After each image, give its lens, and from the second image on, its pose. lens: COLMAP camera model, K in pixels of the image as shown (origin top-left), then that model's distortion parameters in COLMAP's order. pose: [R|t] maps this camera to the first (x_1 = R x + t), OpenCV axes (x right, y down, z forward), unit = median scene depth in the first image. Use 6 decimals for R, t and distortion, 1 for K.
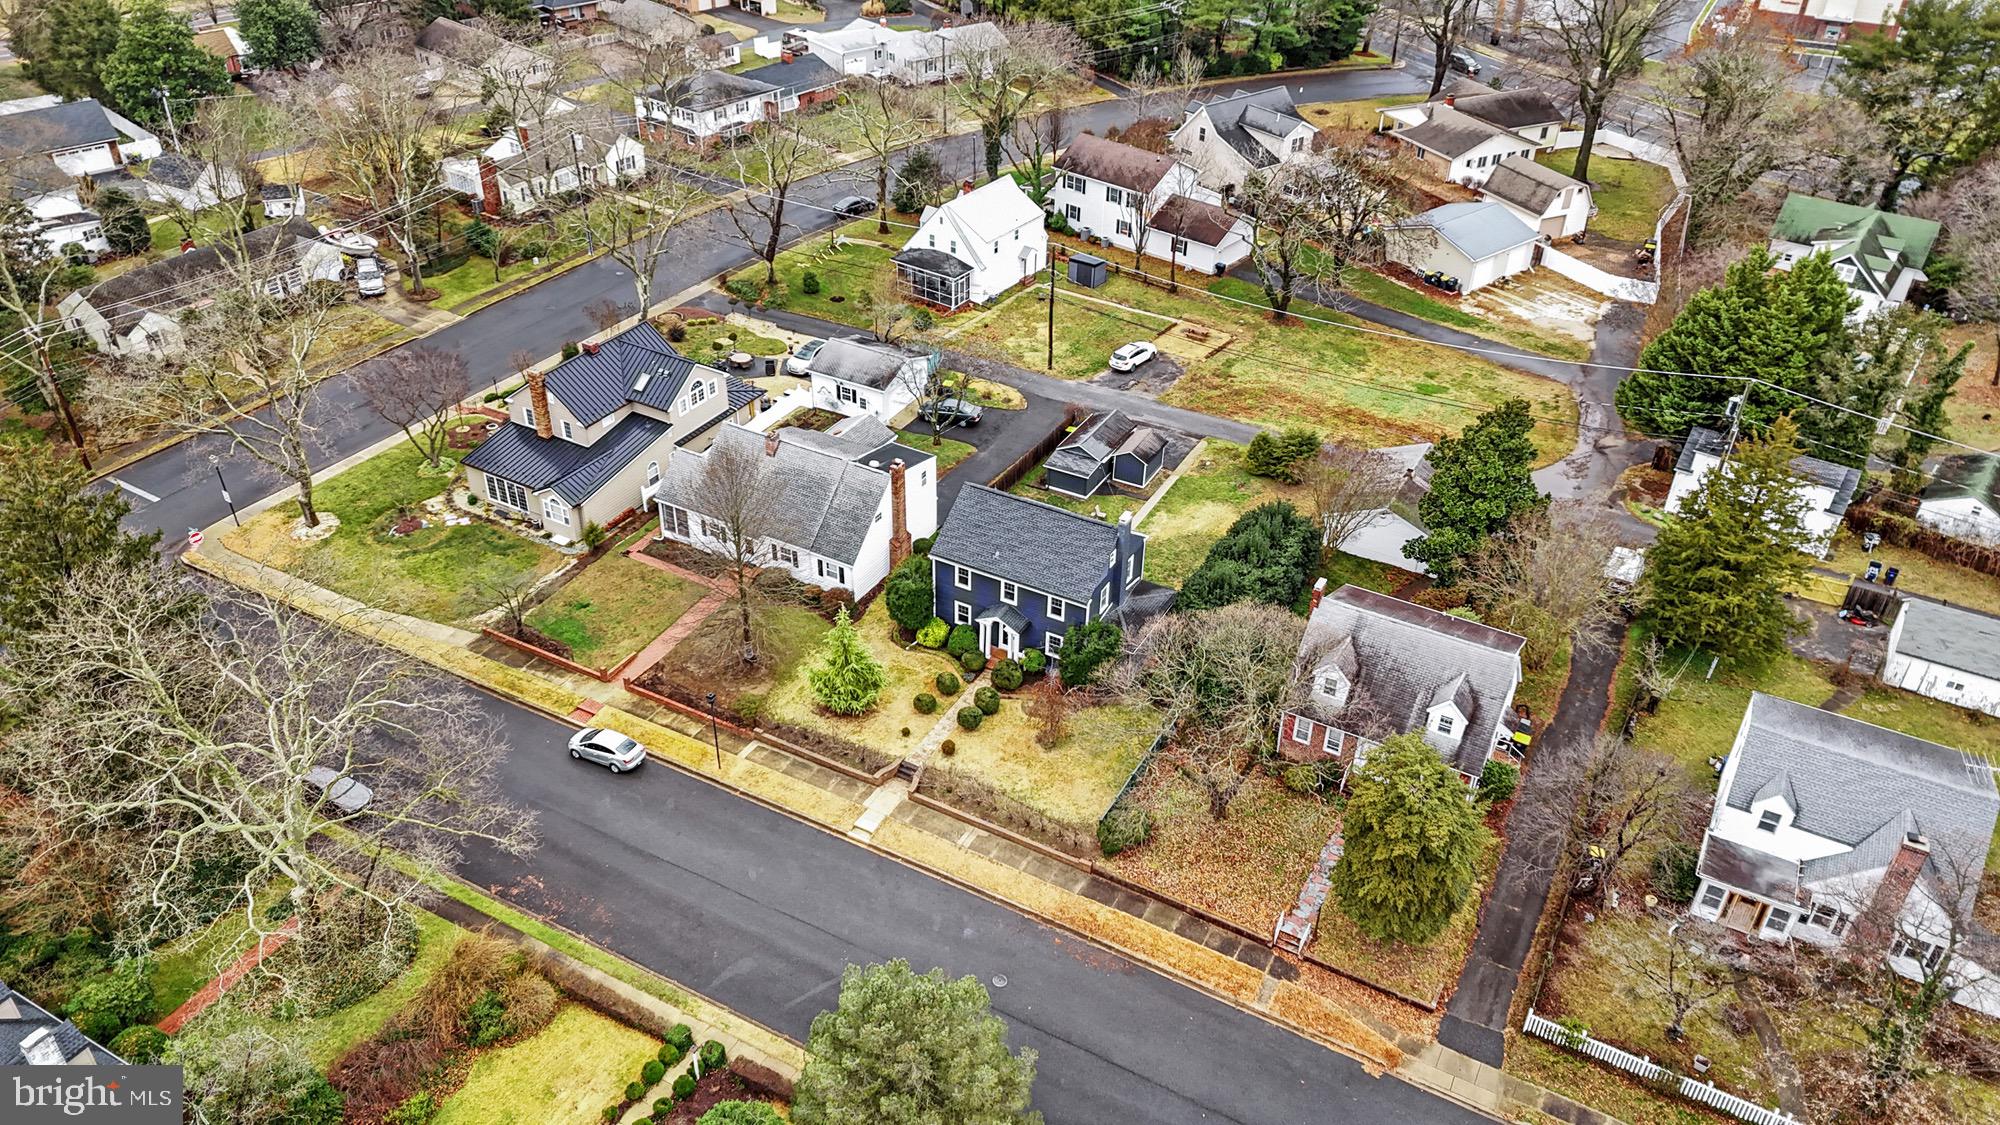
lens RADIAL K [[1451.6, 0, 992.2], [0, 1451.6, 556.9], [0, 0, 1]] dist [0.108892, -0.141894]
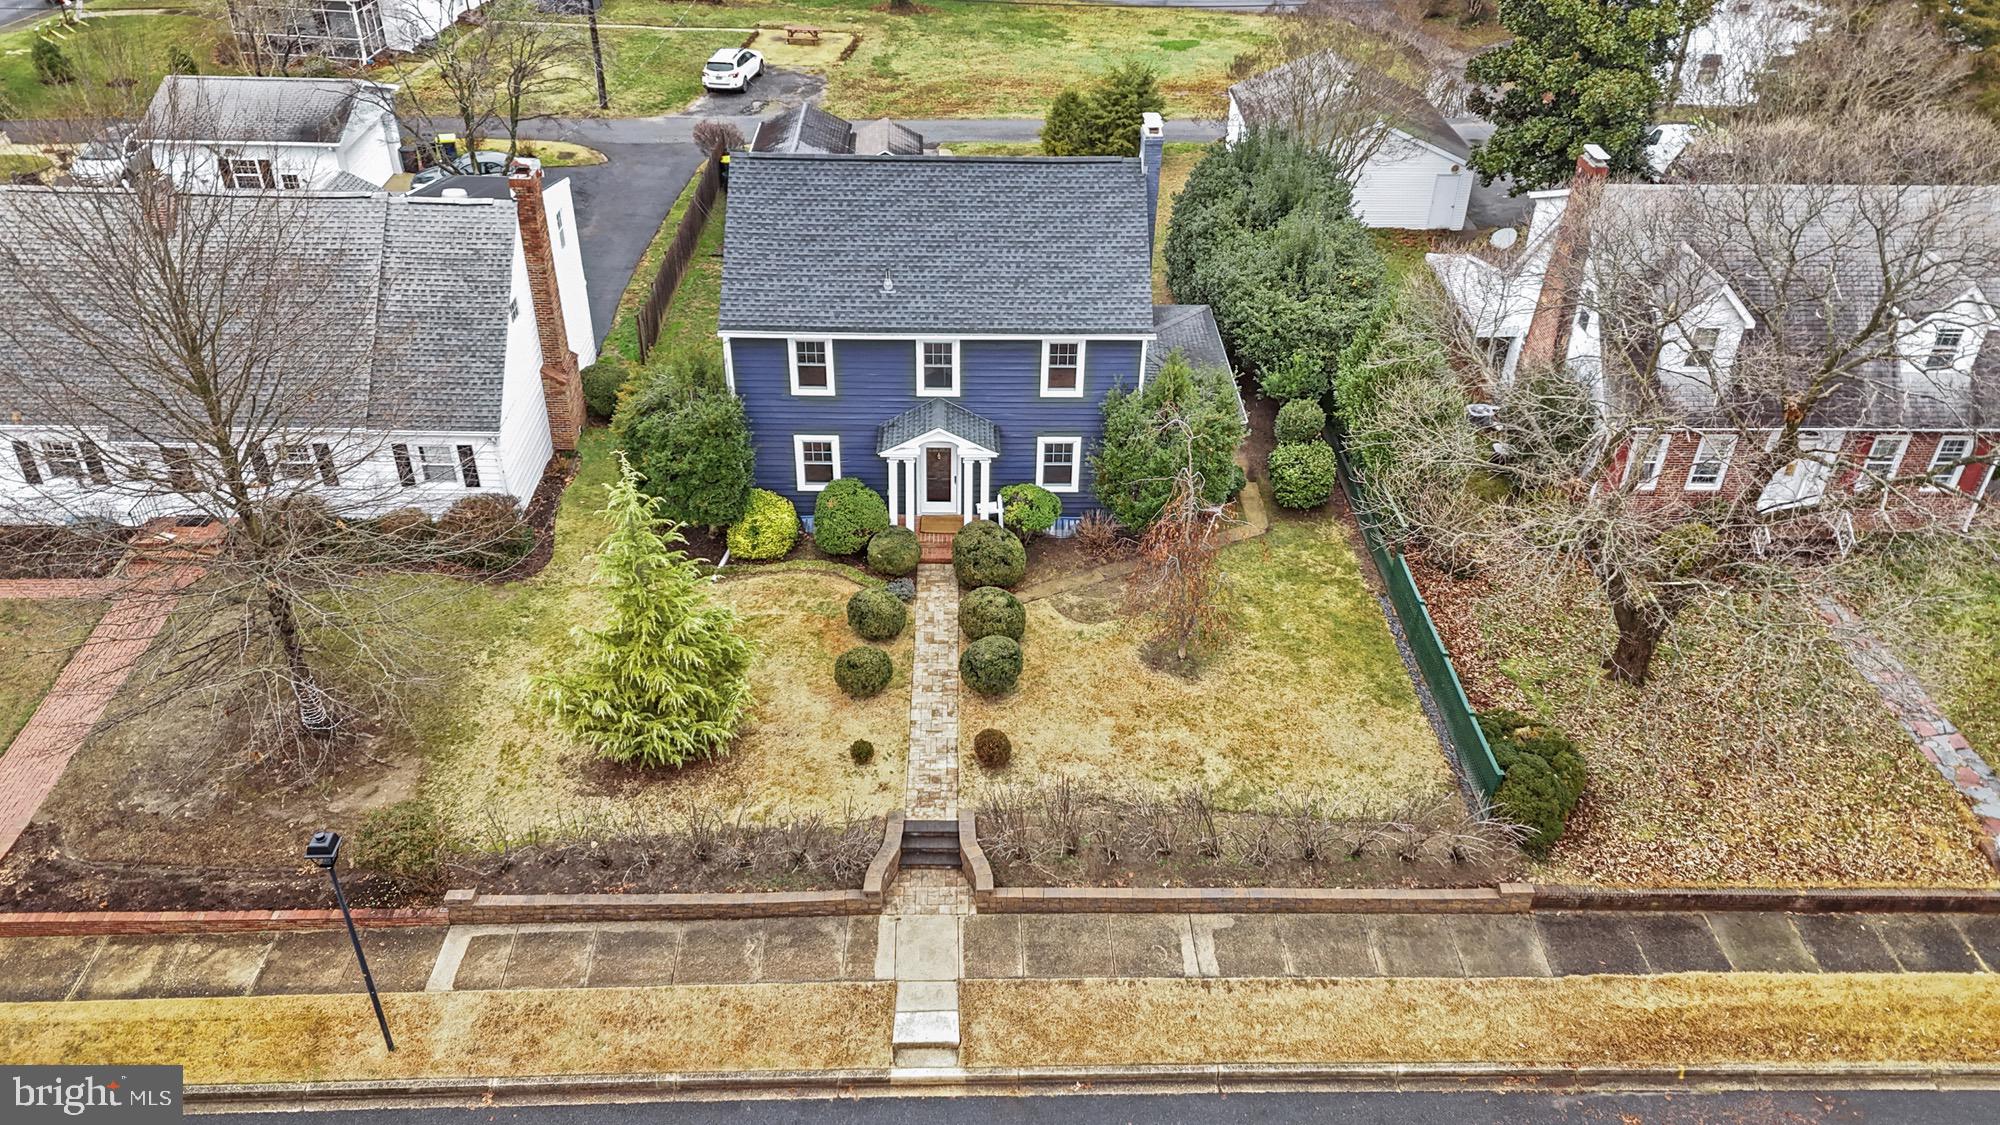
lens RADIAL K [[1453.7, 0, 1004.6], [0, 1453.7, 585.7], [0, 0, 1]] dist [0.104472, -0.136380]
pose [[0.862149, -0.289398, 0.415870, -0.154567], [0.275313, 0.956653, 0.094964, 0.046500], [-0.425325, 0.032621, 0.904453, 0.564809]]
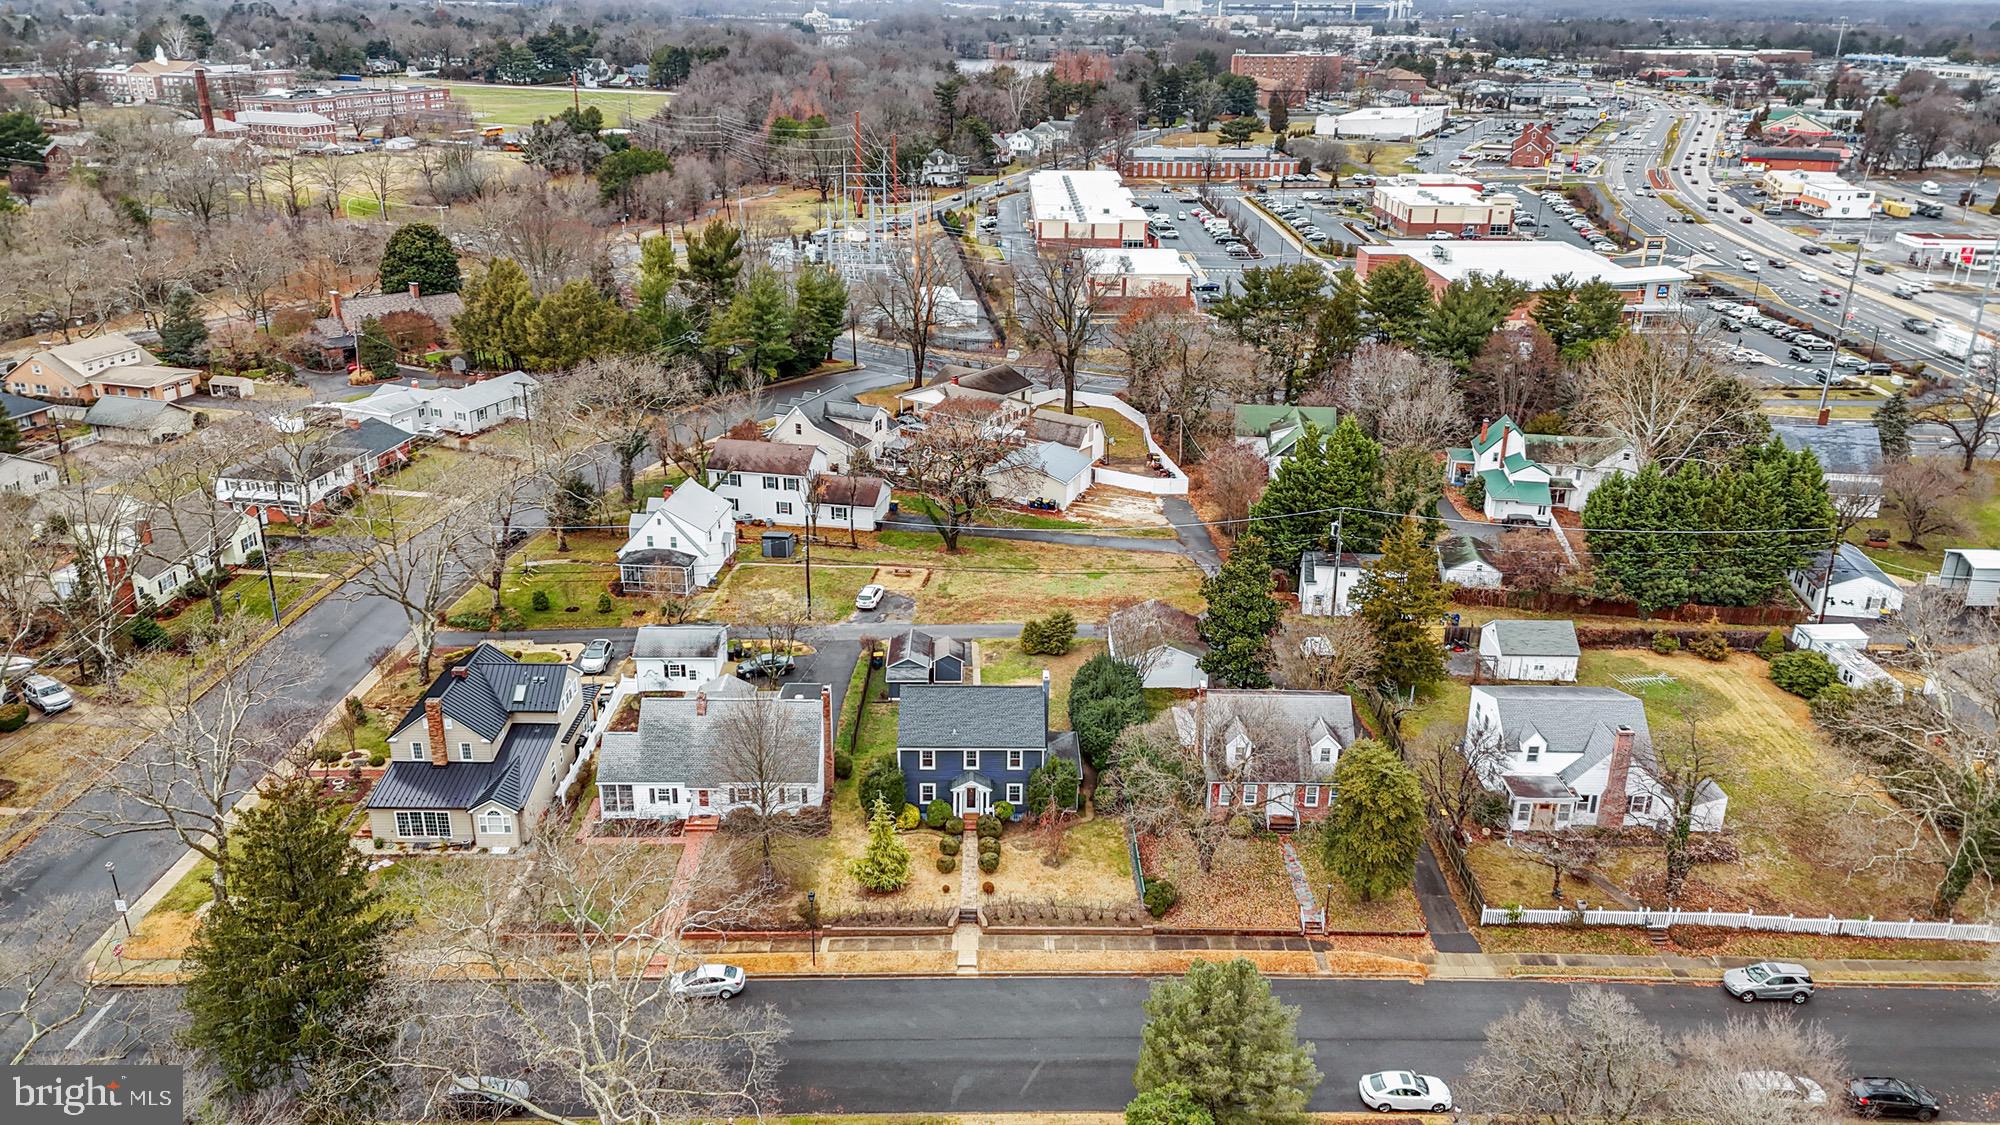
lens RADIAL K [[1451.6, 0, 992.2], [0, 1451.6, 556.9], [0, 0, 1]] dist [0.108892, -0.141894]
pose [[0.874367, -0.183673, 0.449163, -0.454113], [0.275584, 0.949804, -0.148071, 0.044514], [-0.399420, 0.253251, 0.881095, -0.116212]]
